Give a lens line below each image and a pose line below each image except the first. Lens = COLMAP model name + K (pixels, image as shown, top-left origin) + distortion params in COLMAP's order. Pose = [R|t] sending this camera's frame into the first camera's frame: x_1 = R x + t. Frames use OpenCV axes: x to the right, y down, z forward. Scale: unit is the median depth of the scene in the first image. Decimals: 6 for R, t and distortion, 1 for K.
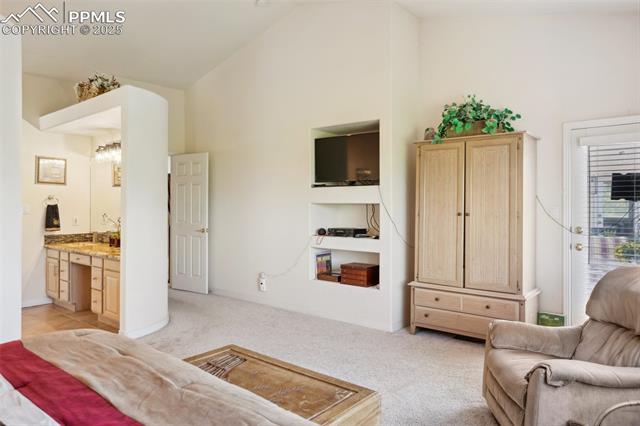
lens RADIAL K [[449.0, 0, 320.4], [0, 449.0, 209.0], [0, 0, 1]] dist [0.026863, 0.000745]
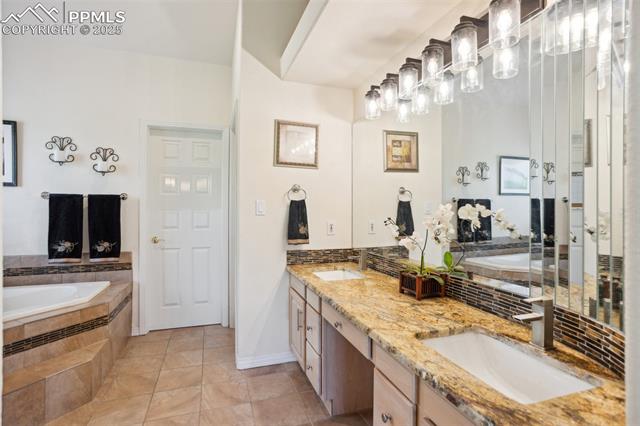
lens RADIAL K [[324.3, 0, 319.2], [0, 324.3, 211.2], [0, 0, 1]] dist [0.001603, 0.000502]
pose [[0.866820, 0.000700, -0.498620, -0.352850], [-0.001615, 0.999998, -0.001403, 0.005309], [0.498618, 0.002022, 0.866819, 0.642155]]
